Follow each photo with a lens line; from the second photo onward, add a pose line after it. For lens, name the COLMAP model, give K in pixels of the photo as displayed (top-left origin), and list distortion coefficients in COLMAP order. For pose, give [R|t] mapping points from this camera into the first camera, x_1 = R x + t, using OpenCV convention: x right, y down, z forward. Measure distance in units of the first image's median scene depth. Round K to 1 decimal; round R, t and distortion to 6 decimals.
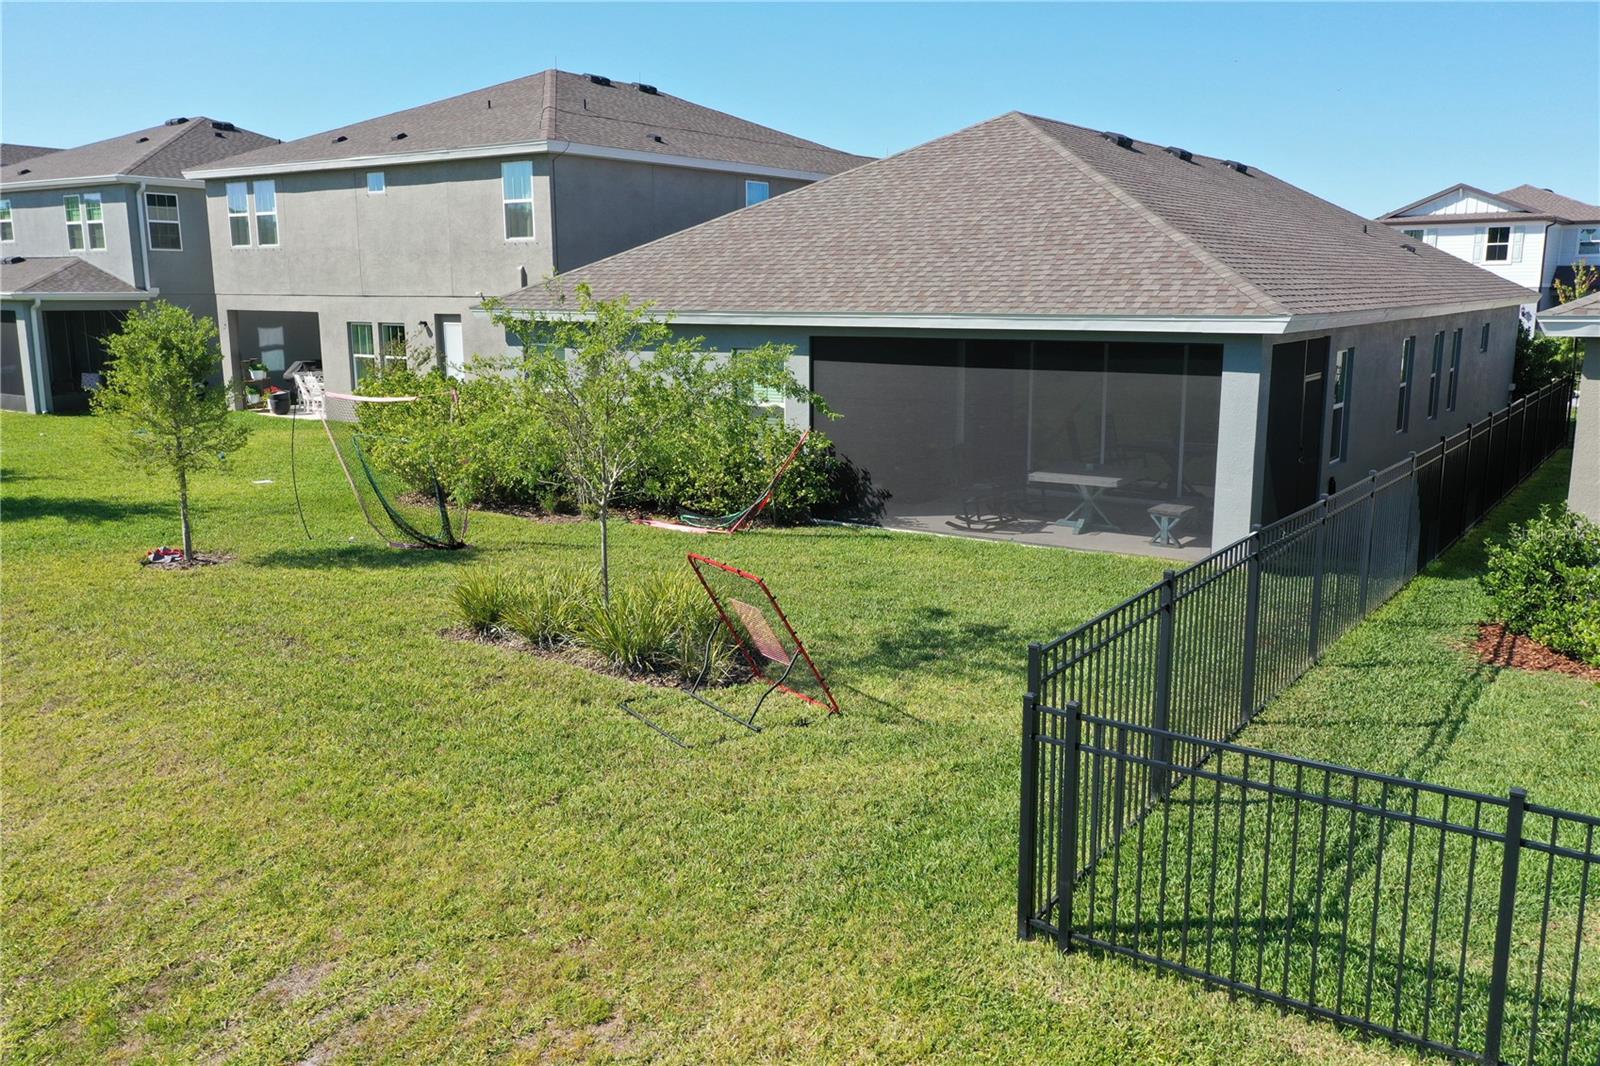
lens RADIAL K [[1274.5, 0, 800.0], [0, 1274.5, 533.0], [0, 0, 1]] dist [0.025021, -0.004266]
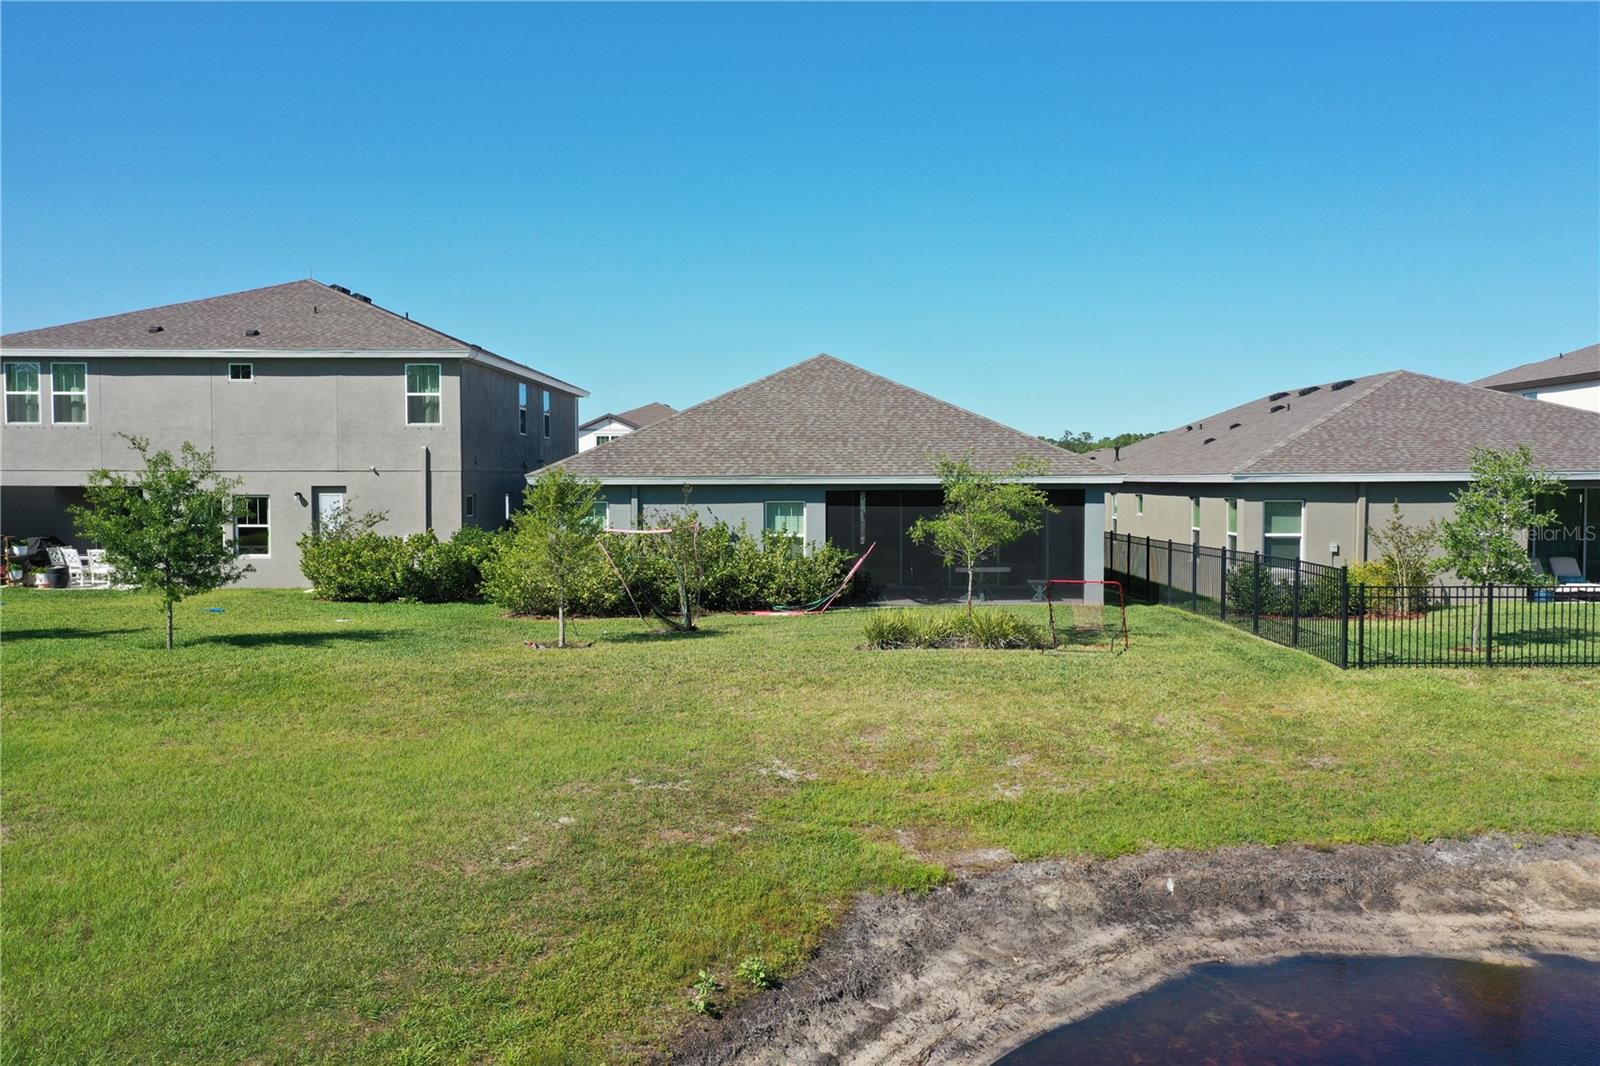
lens RADIAL K [[1271.1, 0, 806.7], [0, 1271.1, 537.3], [0, 0, 1]] dist [0.014208, 0.006331]
pose [[0.819545, -0.024564, 0.572487, -0.565193], [0.107882, 0.987829, -0.112054, 0.047867], [-0.562767, 0.153594, 0.812221, -0.162815]]
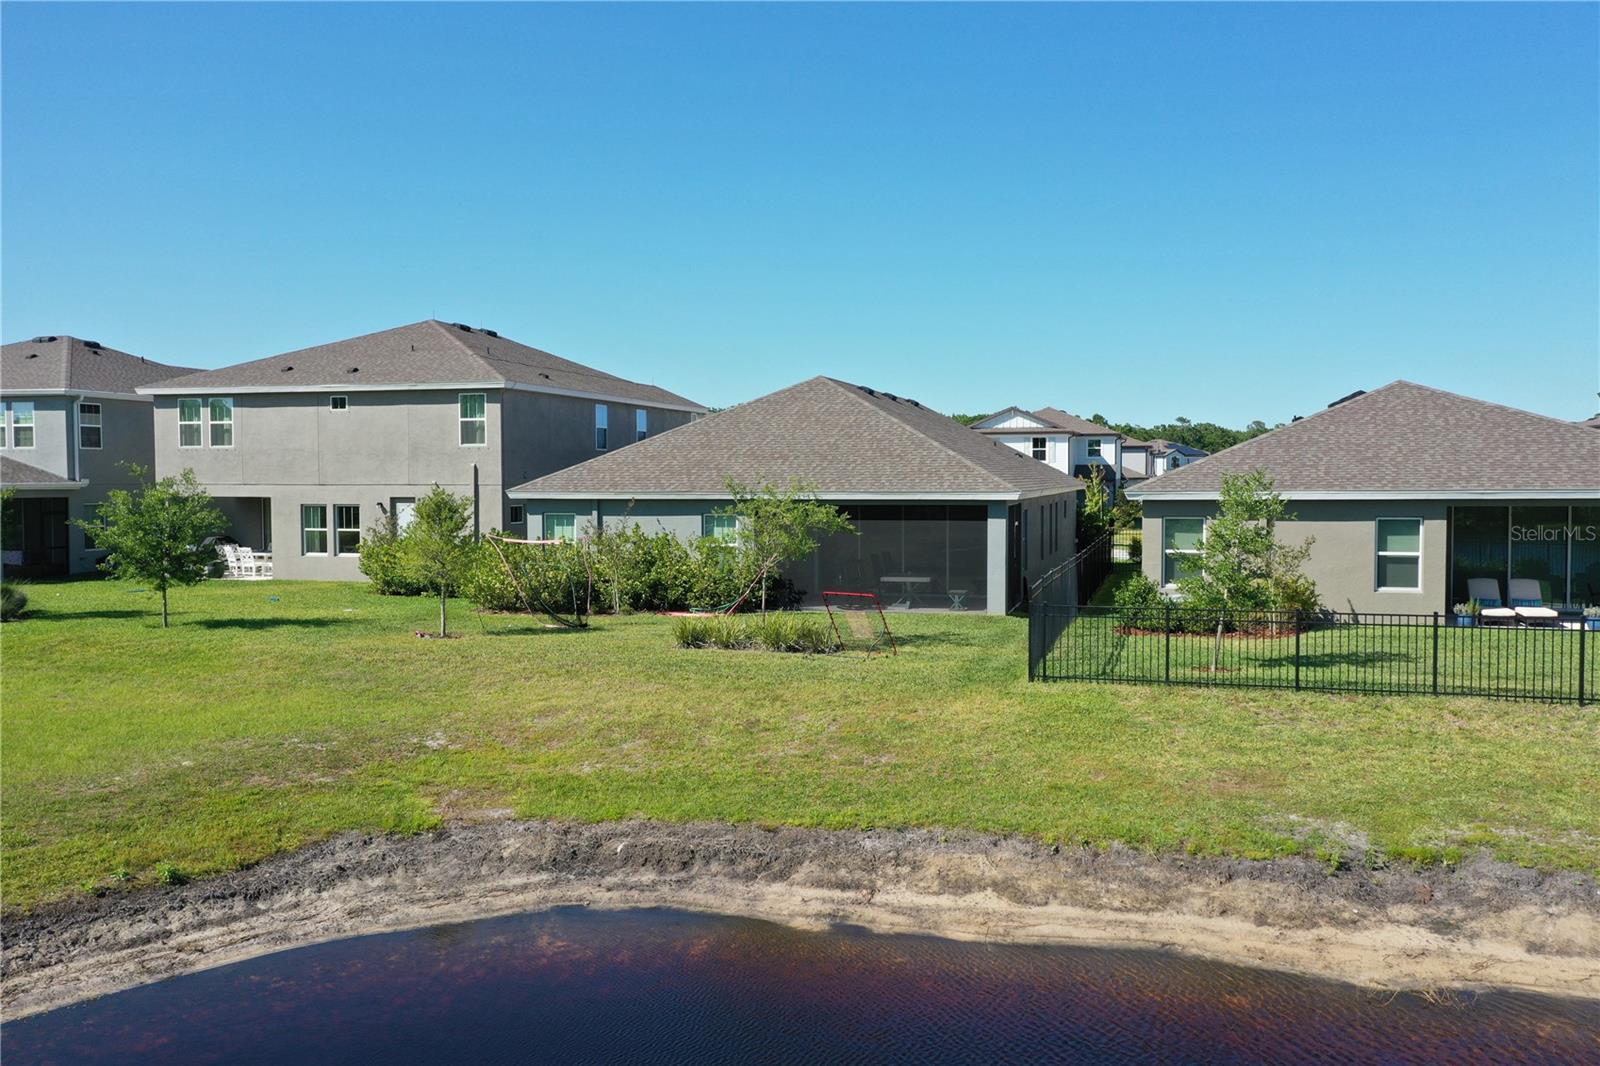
lens RADIAL K [[1274.5, 0, 800.0], [0, 1274.5, 533.0], [0, 0, 1]] dist [0.025021, -0.004266]
pose [[0.945494, -0.013905, 0.325342, -0.310525], [0.061550, 0.988710, -0.136614, 0.078707], [-0.319769, 0.149192, 0.935676, -0.406524]]
